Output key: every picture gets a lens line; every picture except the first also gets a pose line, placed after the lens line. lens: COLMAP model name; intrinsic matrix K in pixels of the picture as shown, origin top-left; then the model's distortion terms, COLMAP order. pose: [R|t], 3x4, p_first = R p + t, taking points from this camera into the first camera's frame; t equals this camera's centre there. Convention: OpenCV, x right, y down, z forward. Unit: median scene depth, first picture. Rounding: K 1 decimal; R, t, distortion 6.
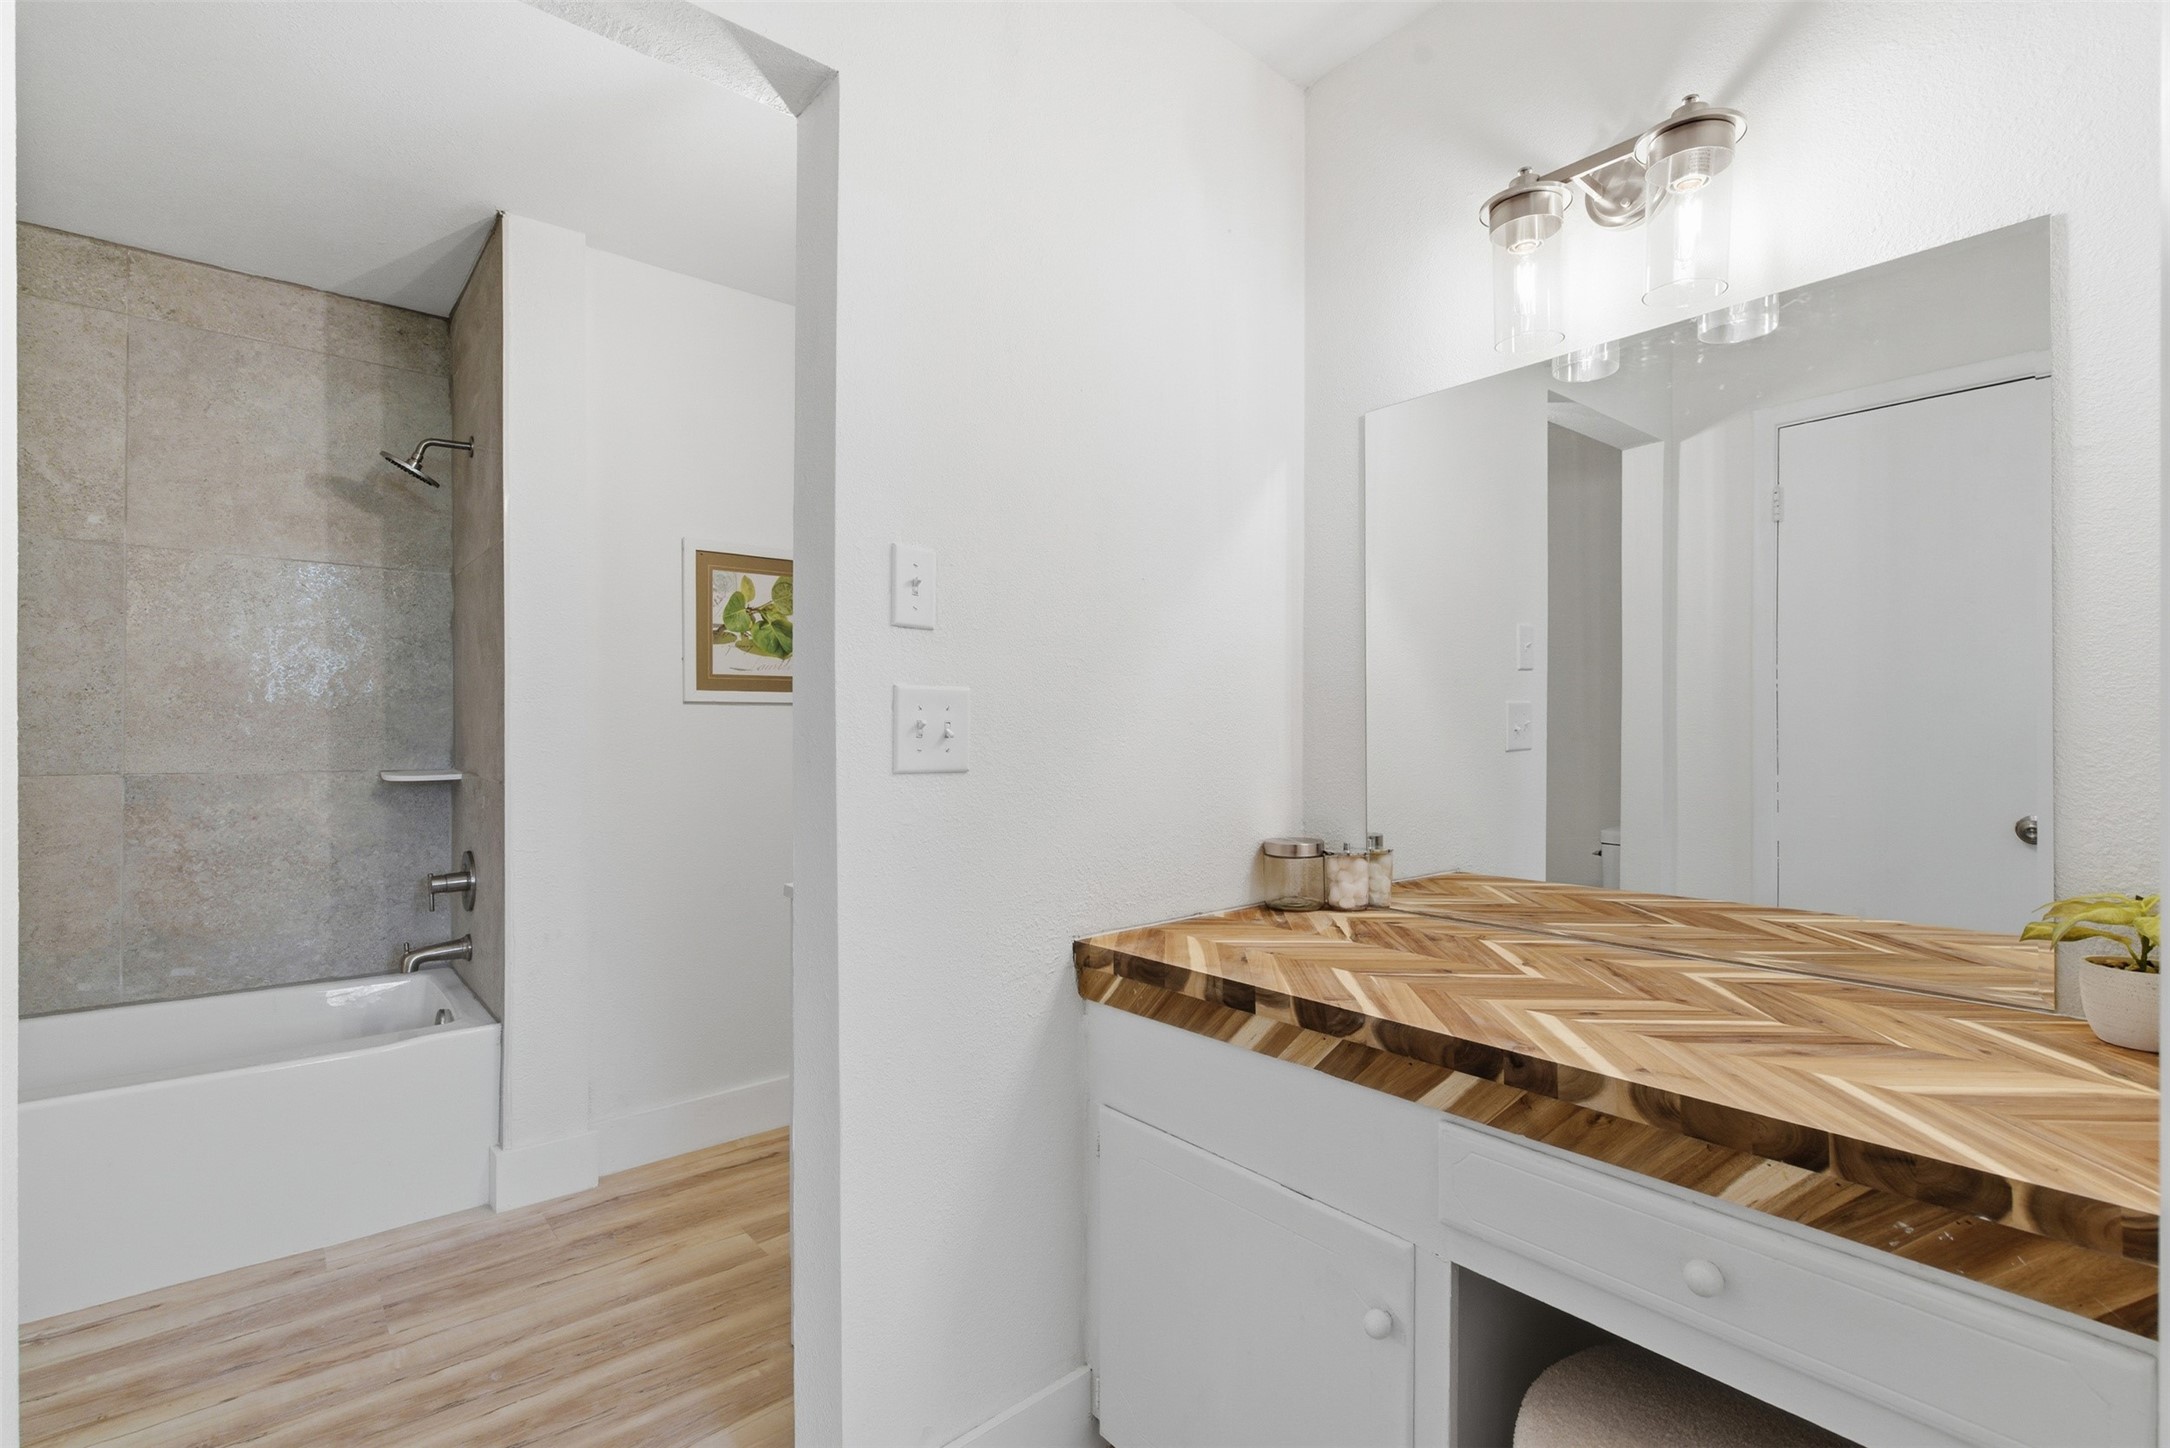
lens RADIAL K [[989.7, 0, 1066.7], [0, 989.7, 736.4], [0, 0, 1]] dist [0.001148, -0.000045]
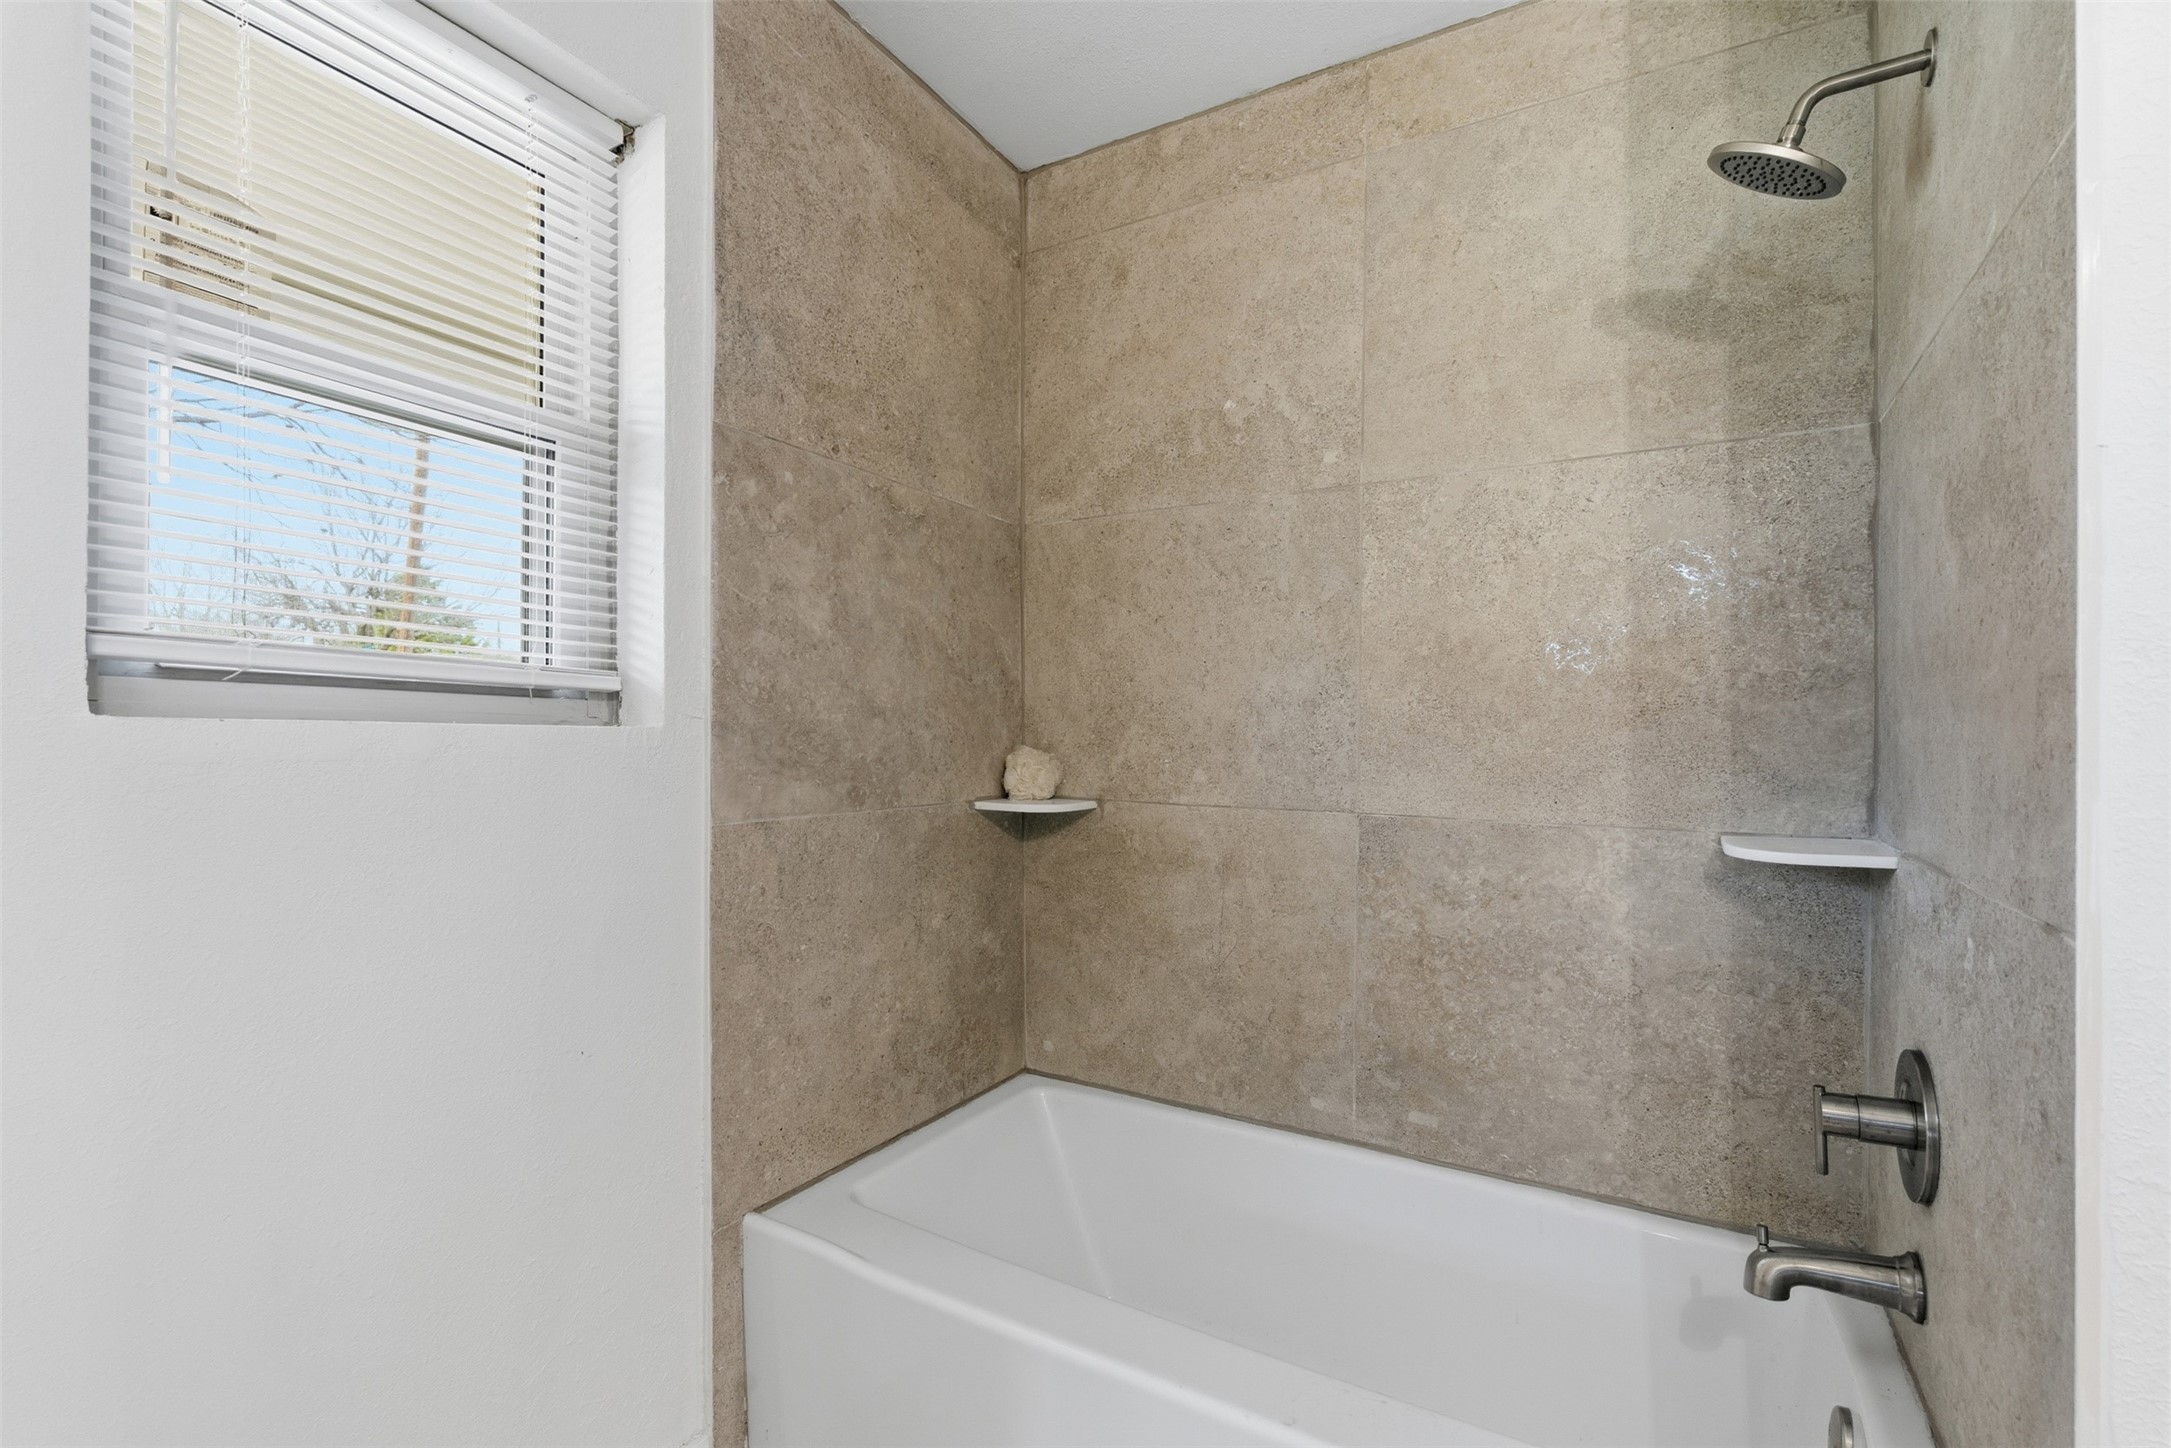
lens RADIAL K [[990.2, 0, 1067.1], [0, 990.2, 736.4], [0, 0, 1]] dist [0.001148, -0.000045]
pose [[0.333643, -0.013802, -0.942599, -0.342362], [-0.021209, 0.999530, -0.022143, 0.003432], [0.942461, 0.027380, 0.333193, 0.542891]]
